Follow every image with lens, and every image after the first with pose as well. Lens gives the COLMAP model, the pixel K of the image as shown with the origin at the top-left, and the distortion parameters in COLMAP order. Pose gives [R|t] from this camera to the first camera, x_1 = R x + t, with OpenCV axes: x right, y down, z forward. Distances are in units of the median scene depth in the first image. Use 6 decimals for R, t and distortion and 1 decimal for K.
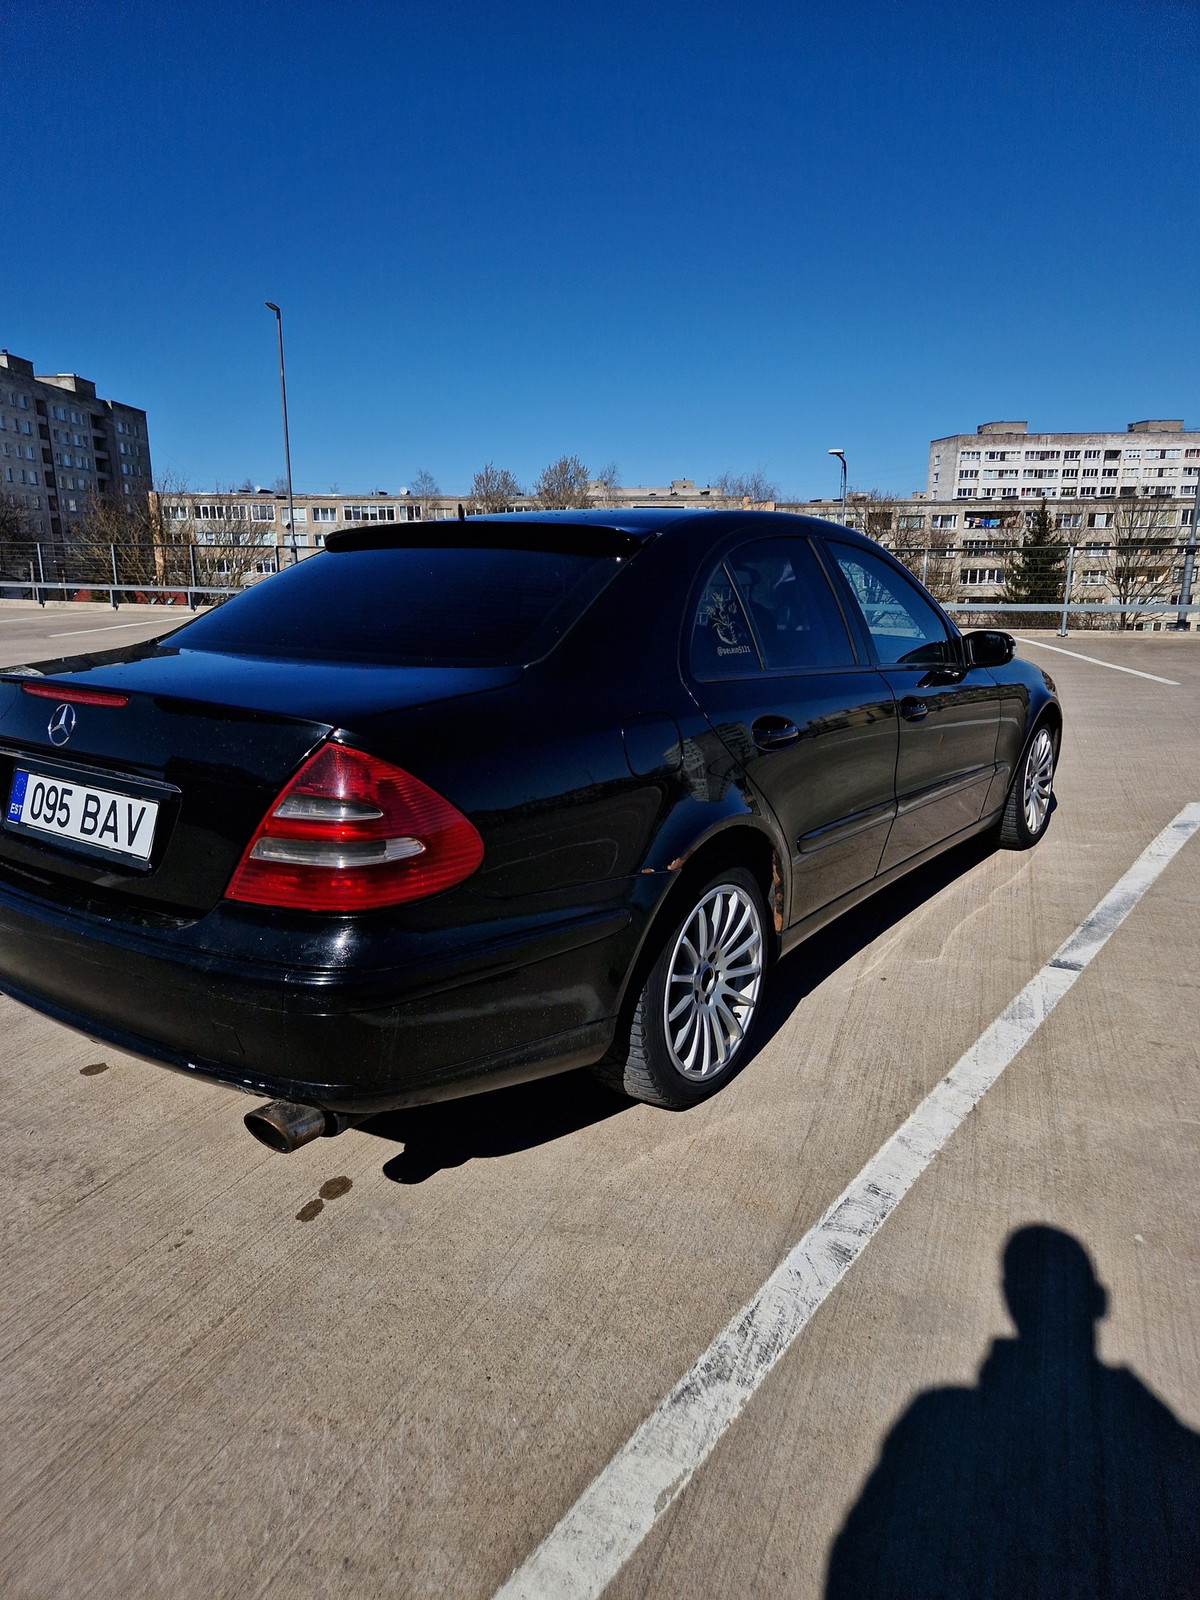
lens RADIAL K [[1097.4, 0, 600.0], [0, 1097.4, 800.0], [0, 0, 1]] dist [0.042475, -0.002871]
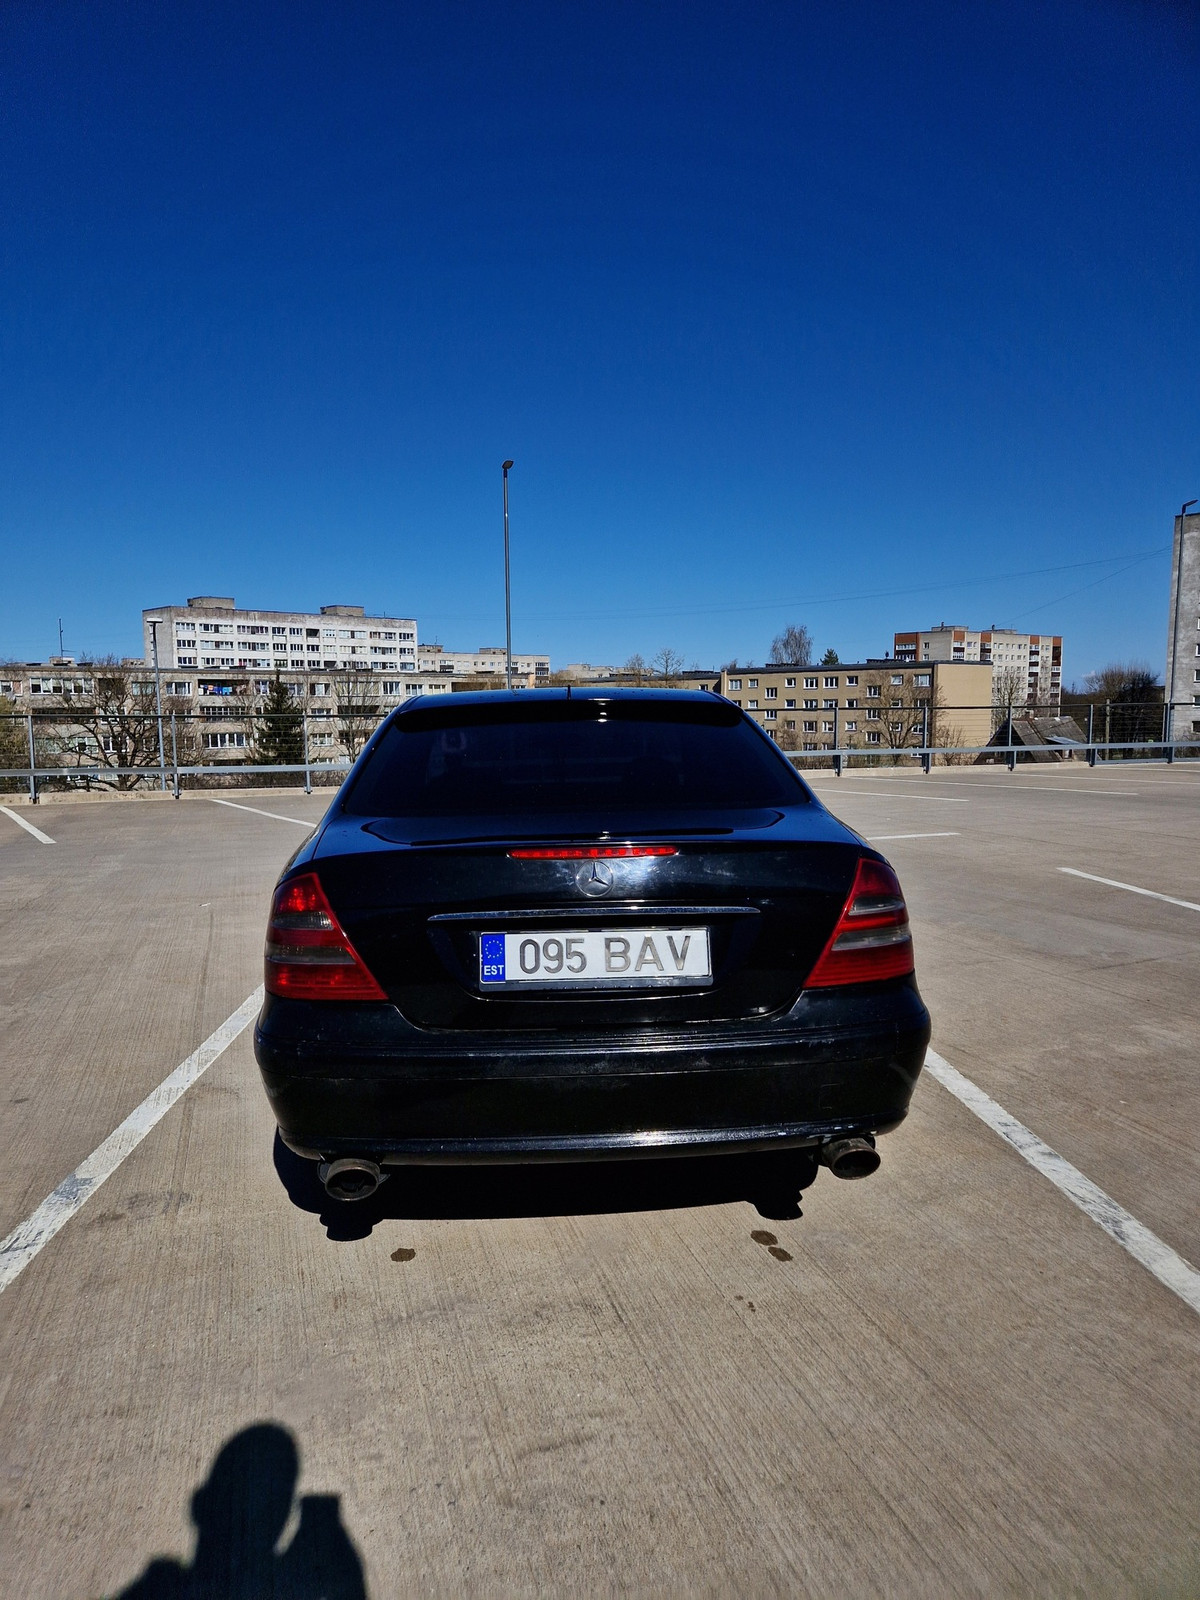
lens RADIAL K [[1097.4, 0, 600.0], [0, 1097.4, 800.0], [0, 0, 1]] dist [0.042475, -0.002871]
pose [[0.752121, -0.060836, 0.656211, -0.070563], [0.155202, 0.984075, -0.086655, -0.002815], [-0.640489, 0.167020, 0.749585, 0.007880]]
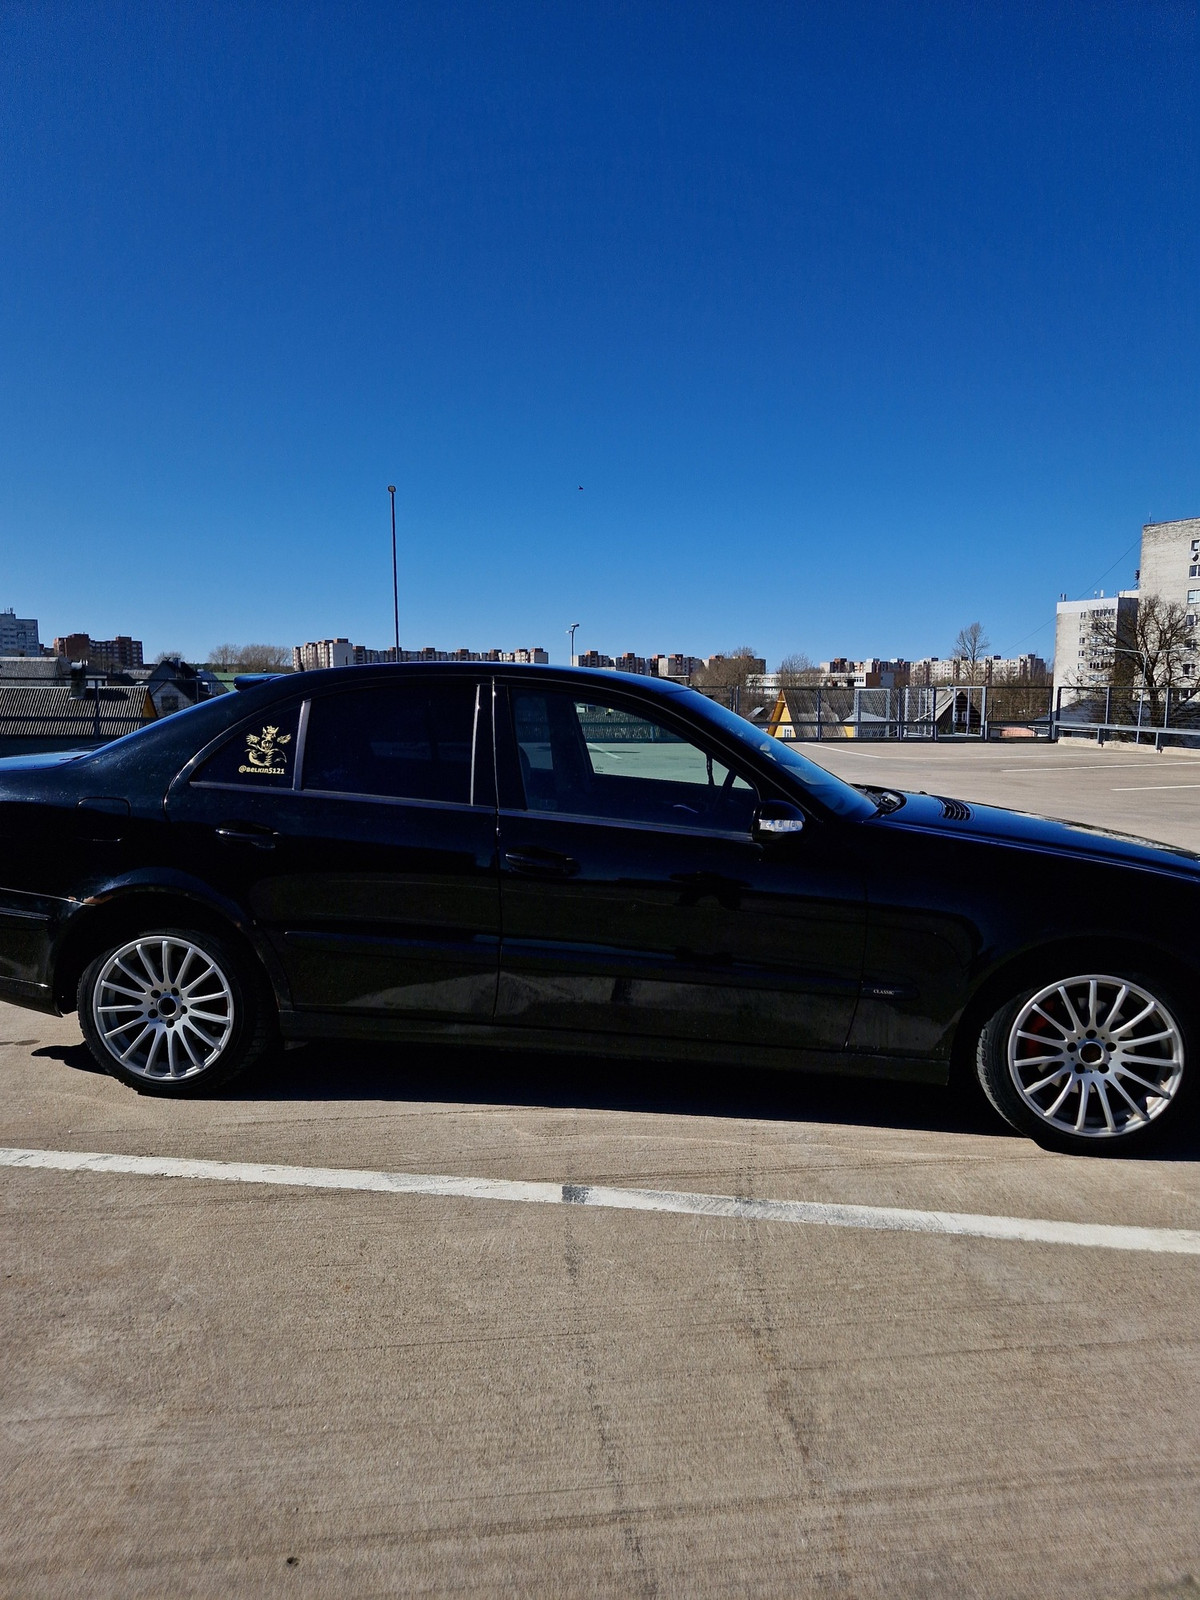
lens RADIAL K [[1083.2, 0, 600.8], [0, 1083.2, 821.7], [0, 0, 1]] dist [0.041491, -0.047815]
pose [[0.484574, 0.120014, -0.866479, 0.102850], [-0.209357, 0.977667, 0.018332, -0.013349], [0.849328, 0.172520, 0.498878, 0.052063]]
